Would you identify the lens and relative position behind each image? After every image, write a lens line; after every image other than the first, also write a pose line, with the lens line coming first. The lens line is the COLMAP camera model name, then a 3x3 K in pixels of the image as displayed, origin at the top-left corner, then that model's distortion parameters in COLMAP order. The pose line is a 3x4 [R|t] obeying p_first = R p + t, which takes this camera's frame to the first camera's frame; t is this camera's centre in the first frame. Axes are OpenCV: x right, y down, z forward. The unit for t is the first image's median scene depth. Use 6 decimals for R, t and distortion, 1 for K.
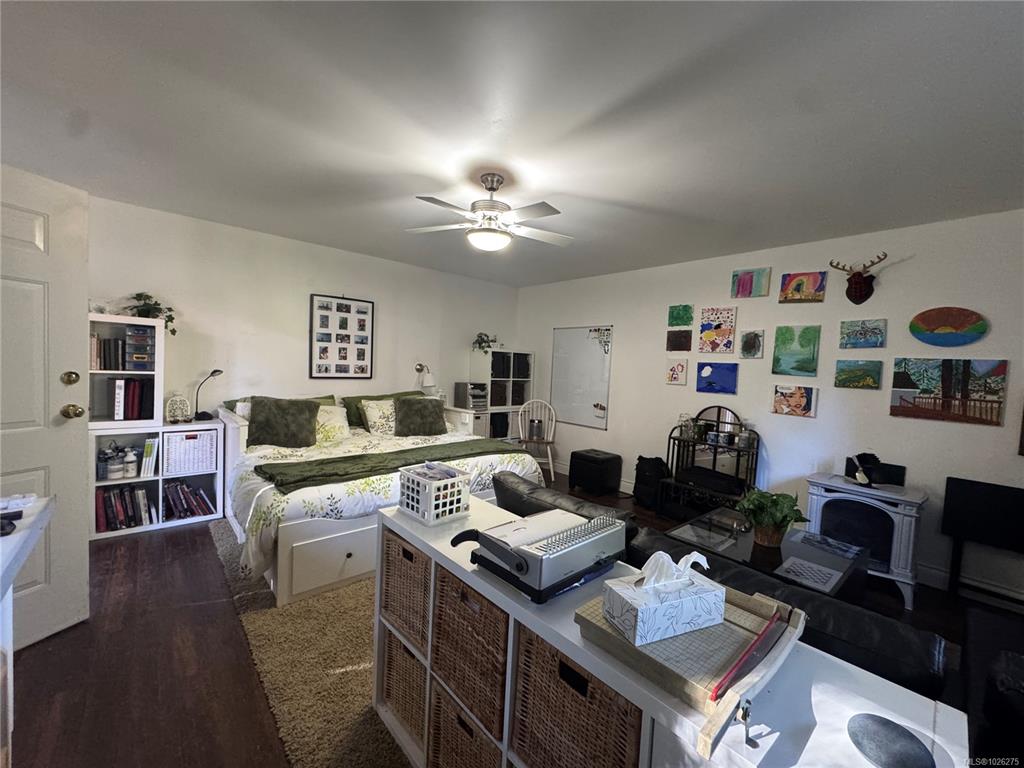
lens RADIAL K [[410.4, 0, 509.8], [0, 410.4, 384.8], [0, 0, 1]] dist [-0.003084, 0.000202]
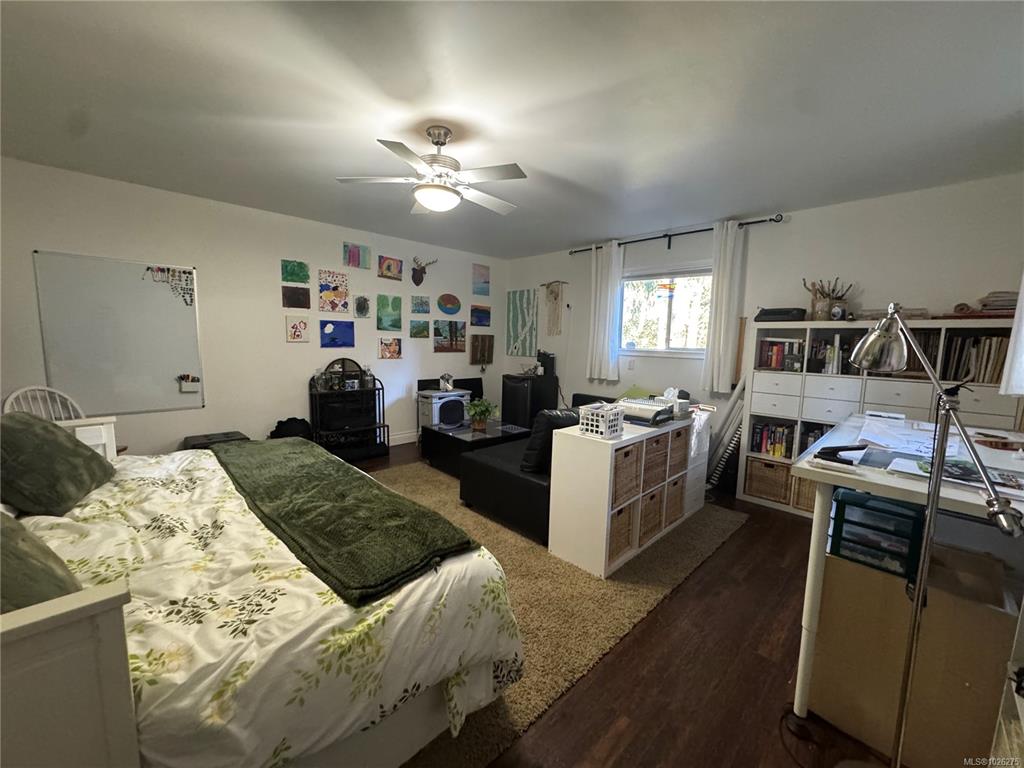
lens RADIAL K [[410.4, 0, 510.6], [0, 410.4, 385.7], [0, 0, 1]] dist [-0.003084, 0.000202]
pose [[-0.043784, -0.162380, 0.985756, -0.744436], [0.024035, 0.986246, 0.163528, -0.055937], [-0.998752, 0.030853, -0.039279, 0.627539]]
